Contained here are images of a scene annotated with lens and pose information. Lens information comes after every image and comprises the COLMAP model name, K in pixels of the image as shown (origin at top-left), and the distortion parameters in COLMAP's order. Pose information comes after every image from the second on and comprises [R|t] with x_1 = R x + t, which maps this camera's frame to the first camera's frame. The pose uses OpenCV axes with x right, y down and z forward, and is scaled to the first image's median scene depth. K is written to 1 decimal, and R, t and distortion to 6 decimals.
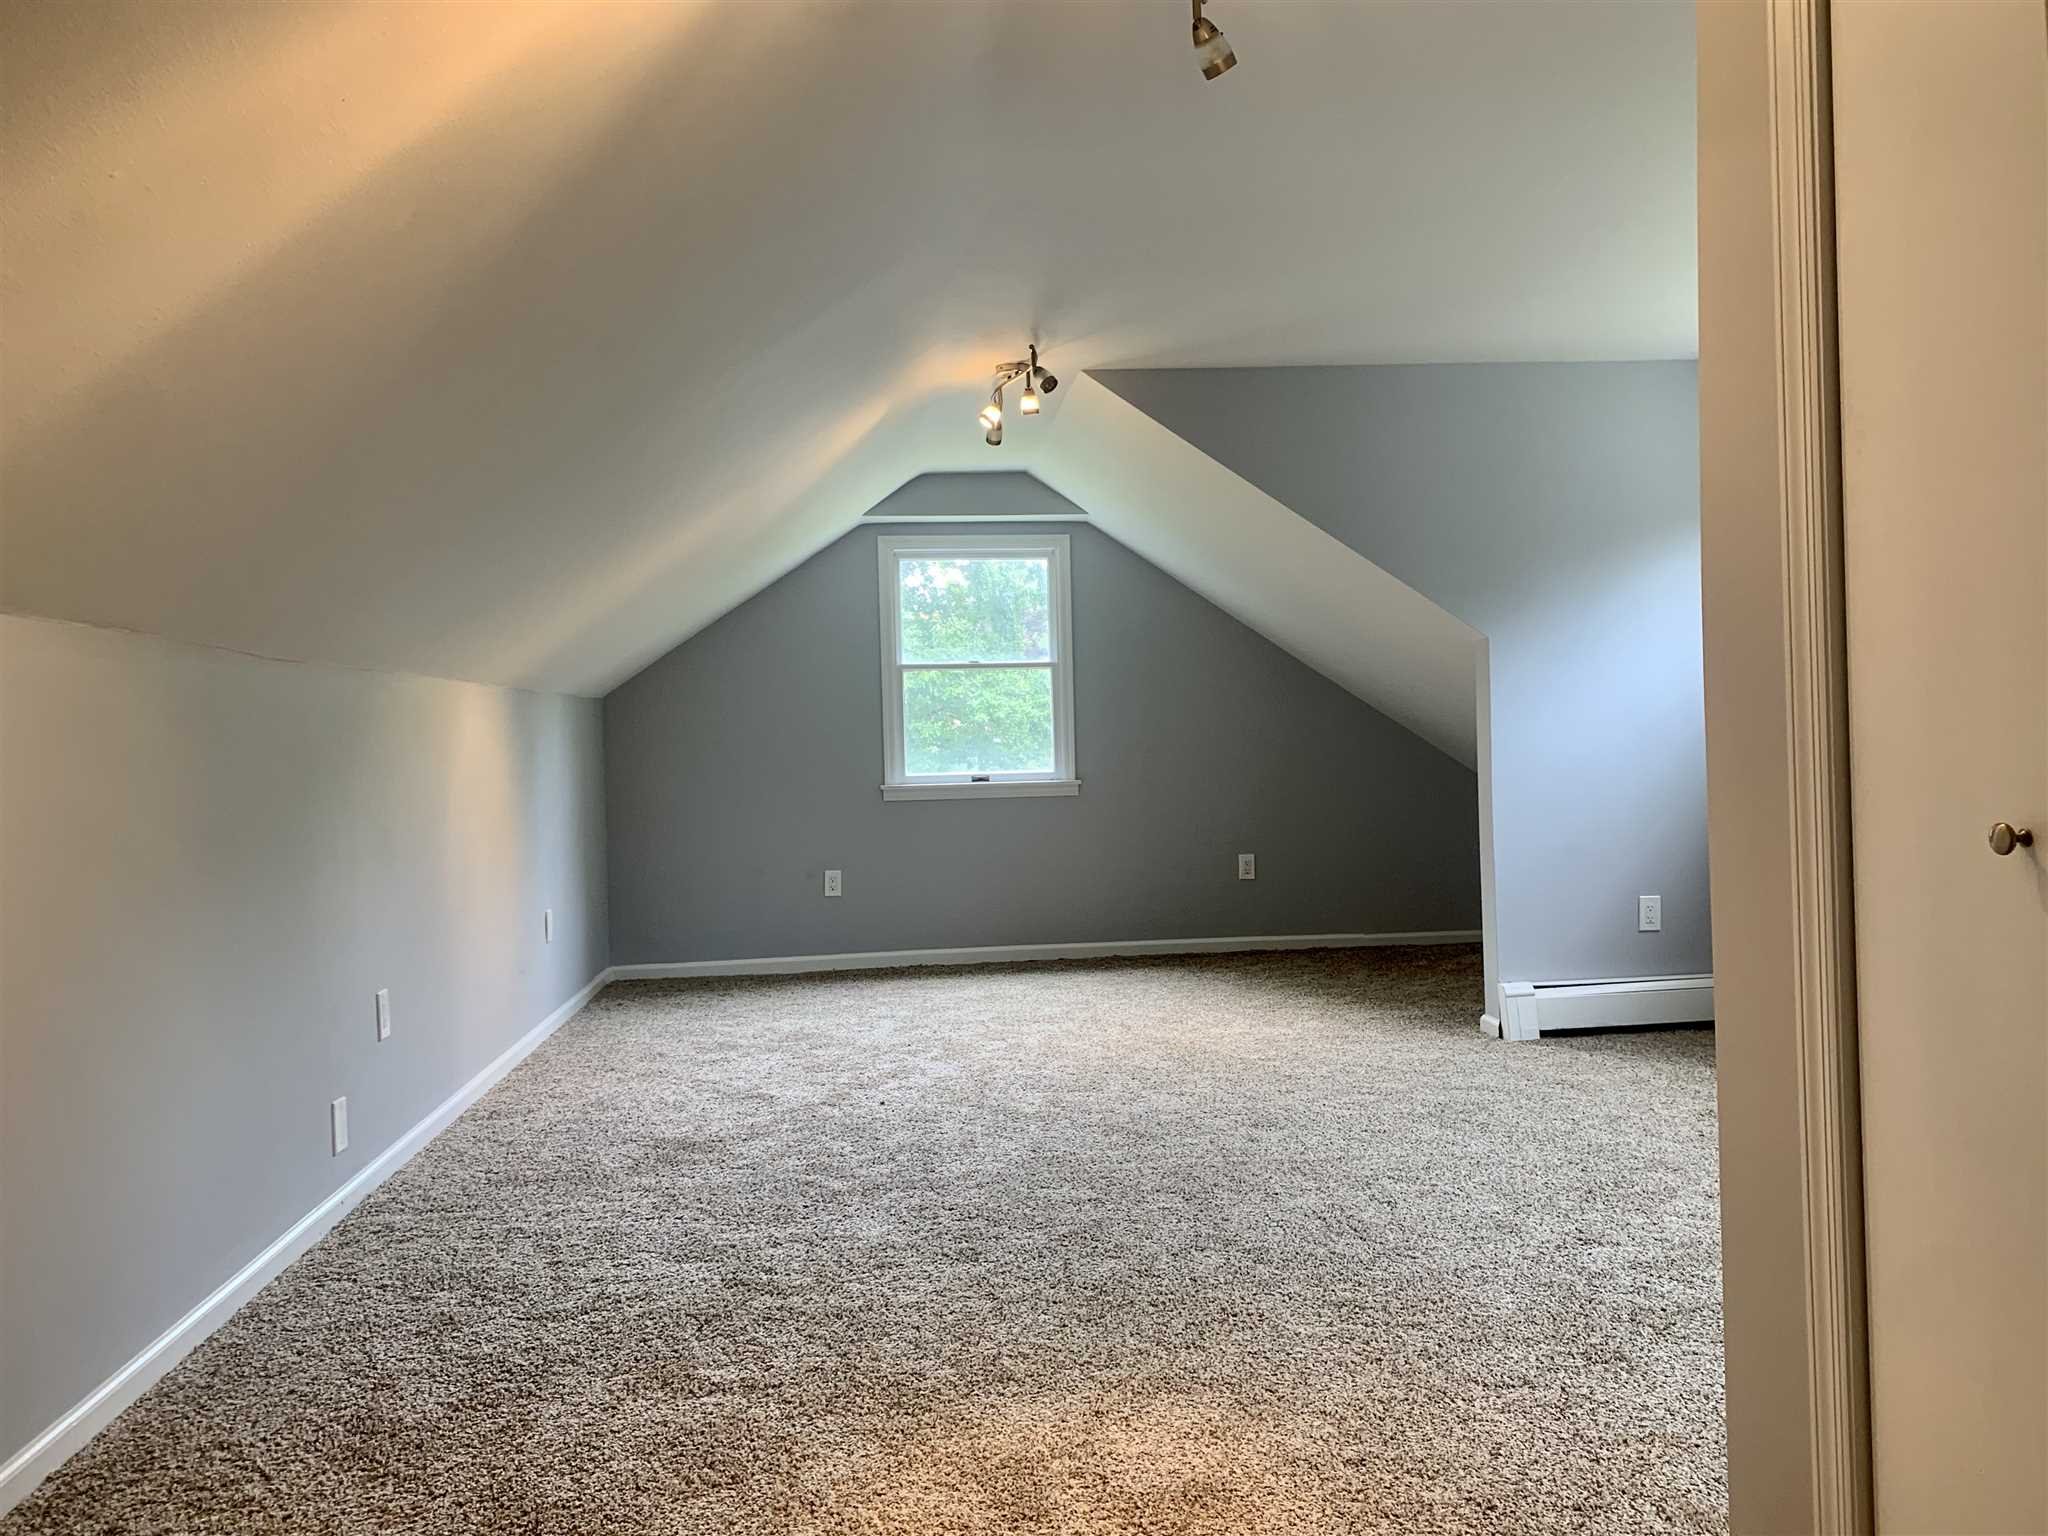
lens RADIAL K [[1607.5, 0, 1023.8], [0, 1607.5, 765.2], [0, 0, 1]] dist [0.045489, -0.032299]
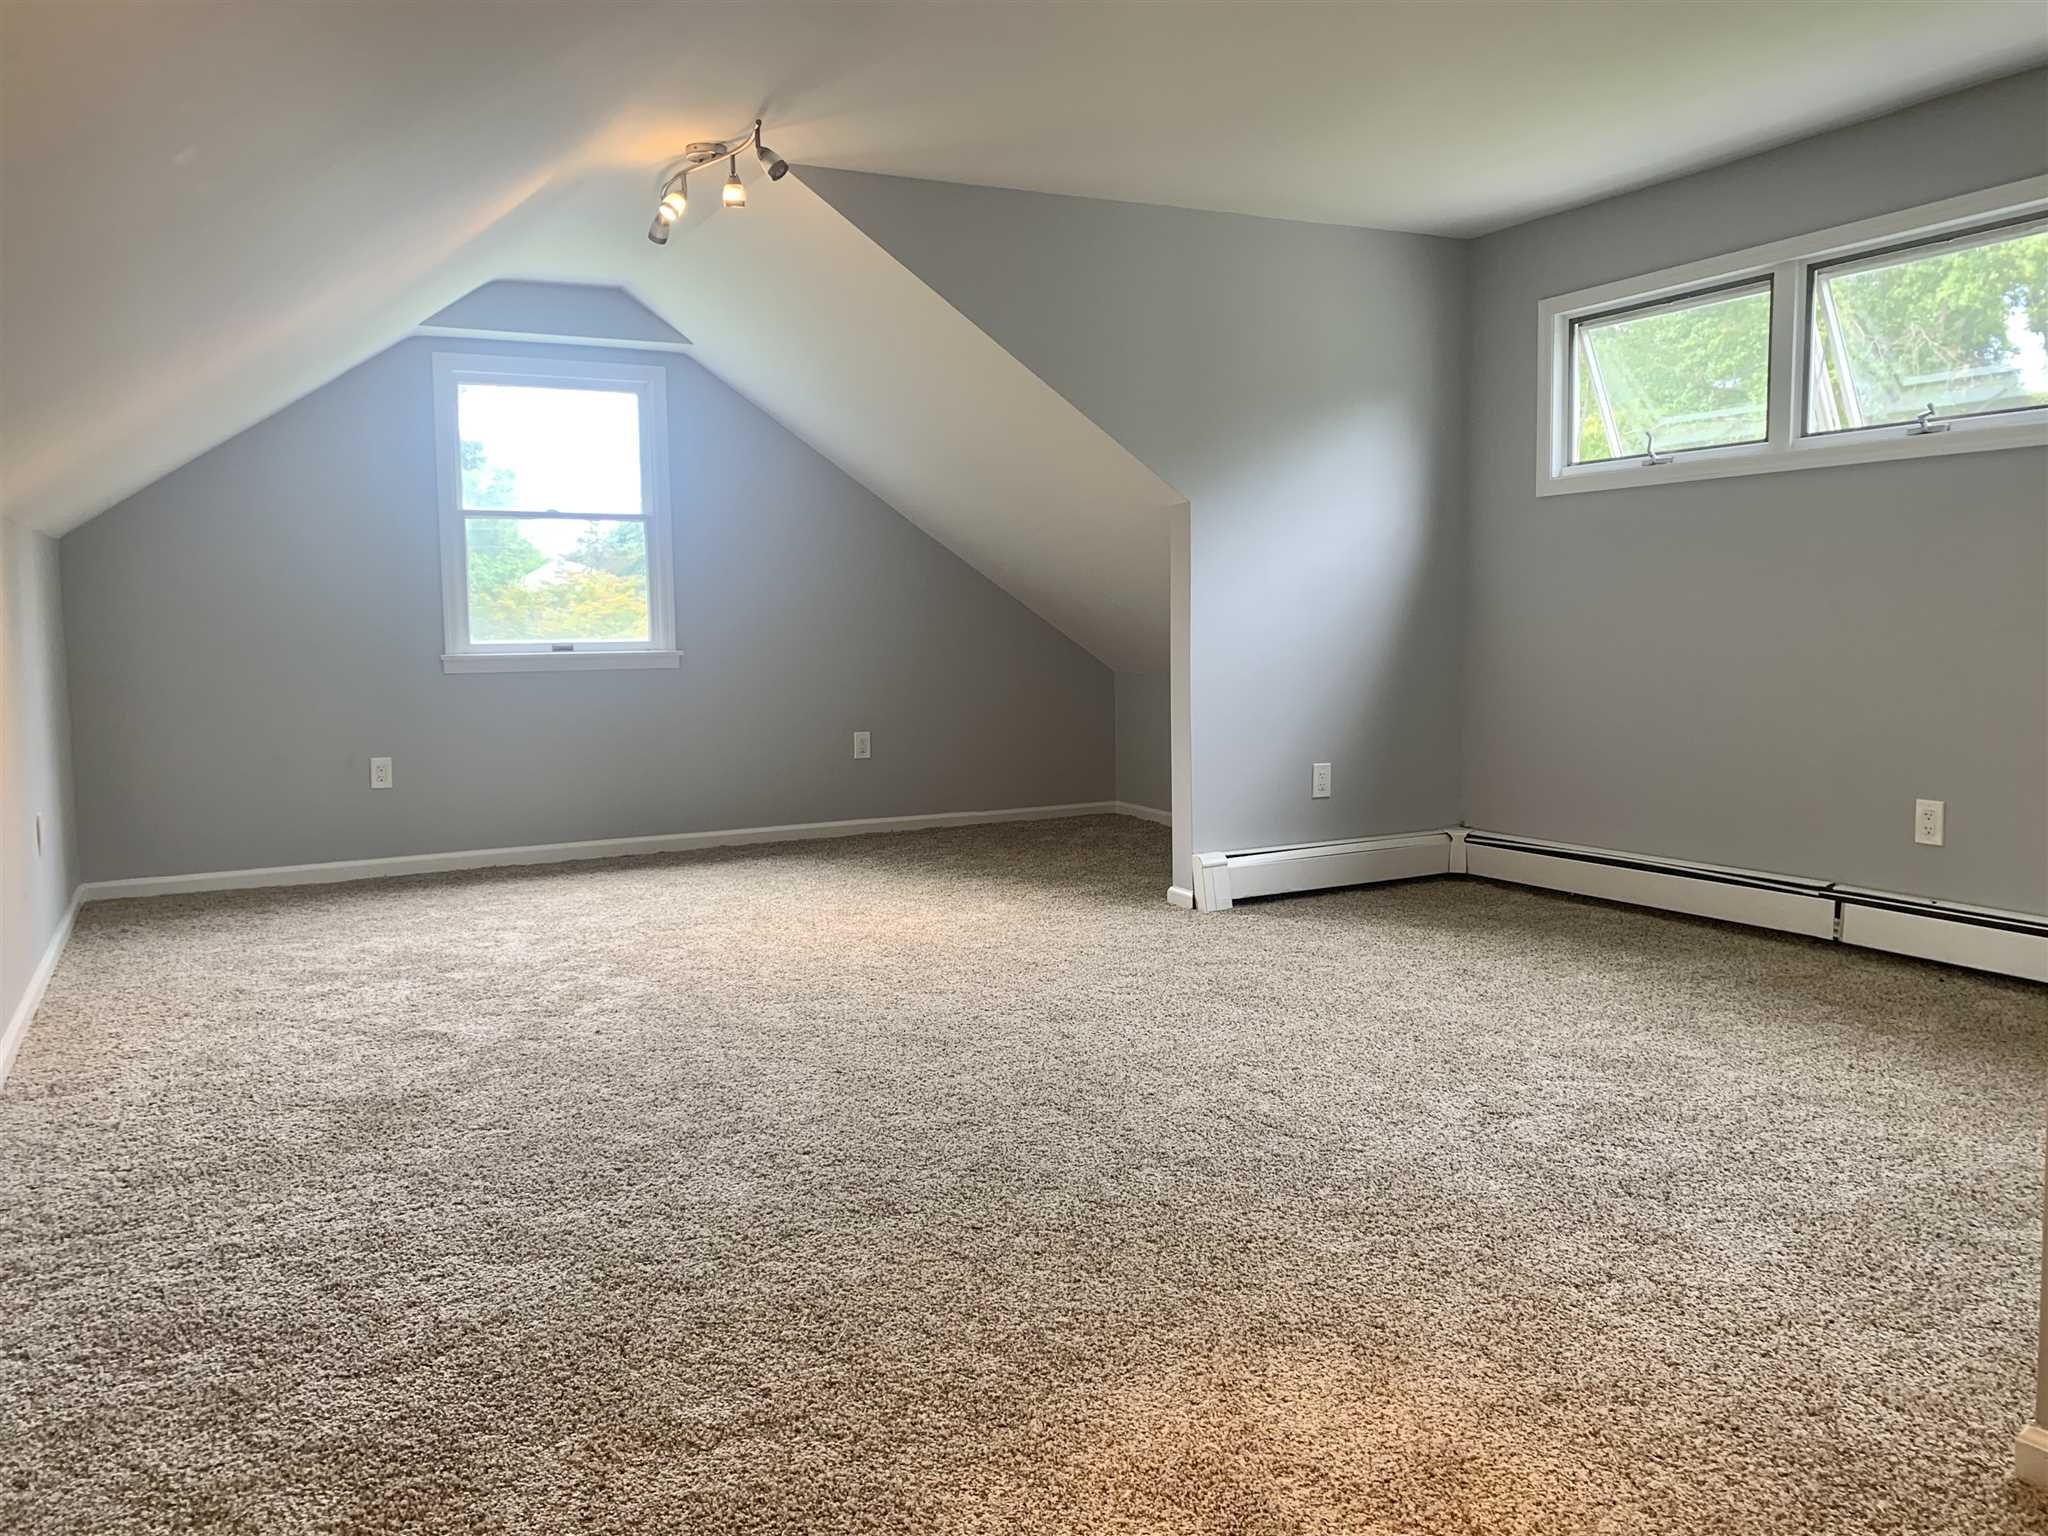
lens RADIAL K [[1607.5, 0, 1027.6], [0, 1607.5, 754.9], [0, 0, 1]] dist [0.045489, -0.032299]
pose [[0.927231, -0.018092, 0.374053, -0.199581], [-0.006603, 0.997887, 0.064632, 0.013836], [-0.374432, -0.062398, 0.925153, 0.164420]]
